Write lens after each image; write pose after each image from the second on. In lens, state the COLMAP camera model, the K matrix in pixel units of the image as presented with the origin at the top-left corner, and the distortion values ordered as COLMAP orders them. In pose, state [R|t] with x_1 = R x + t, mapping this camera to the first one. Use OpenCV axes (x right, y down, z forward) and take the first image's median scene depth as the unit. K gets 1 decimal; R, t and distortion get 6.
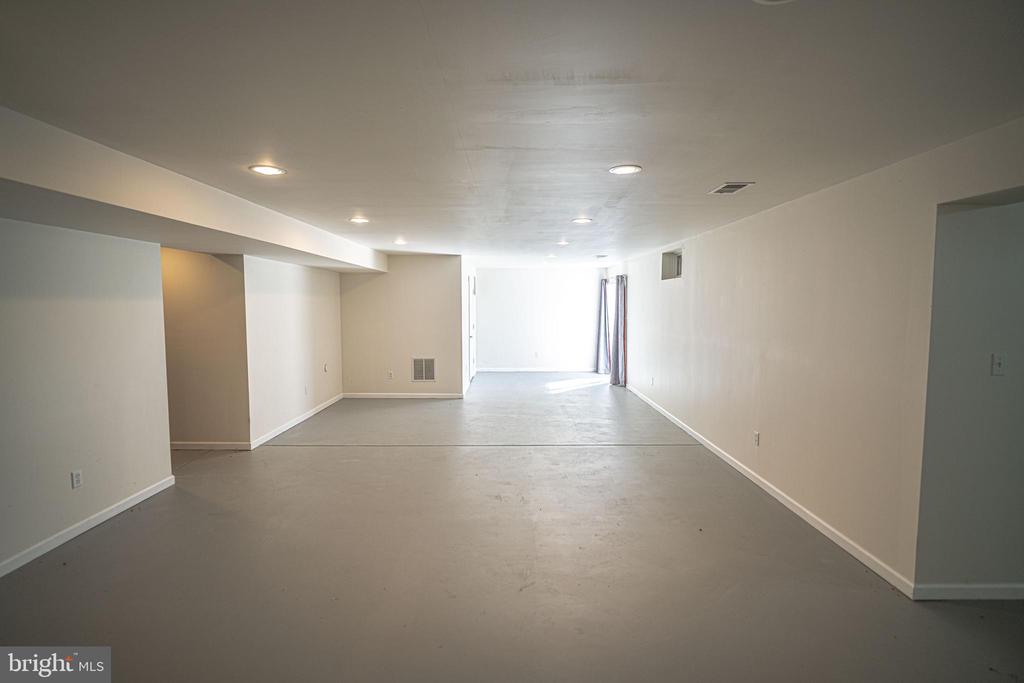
lens RADIAL K [[471.3, 0, 510.5], [0, 471.3, 328.1], [0, 0, 1]] dist [0.000618, -0.000180]
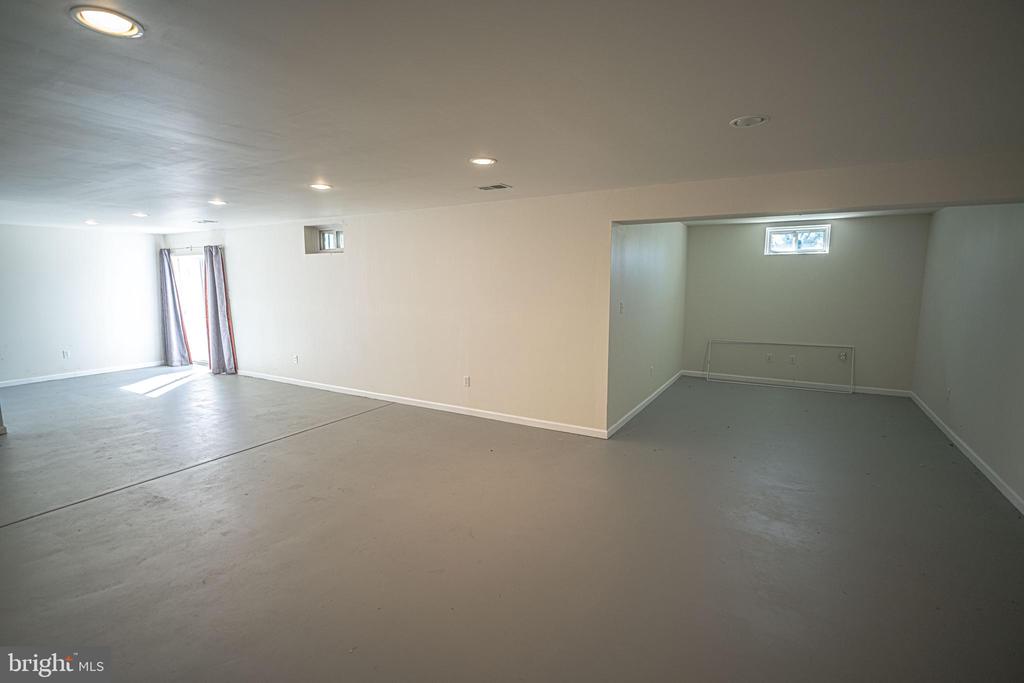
lens RADIAL K [[471.3, 0, 510.5], [0, 471.3, 328.1], [0, 0, 1]] dist [0.000618, -0.000180]
pose [[0.518366, -0.090104, 0.850399, -0.235236], [0.049566, 0.995927, 0.075310, -0.001256], [-0.853721, 0.003112, 0.520721, 0.101471]]
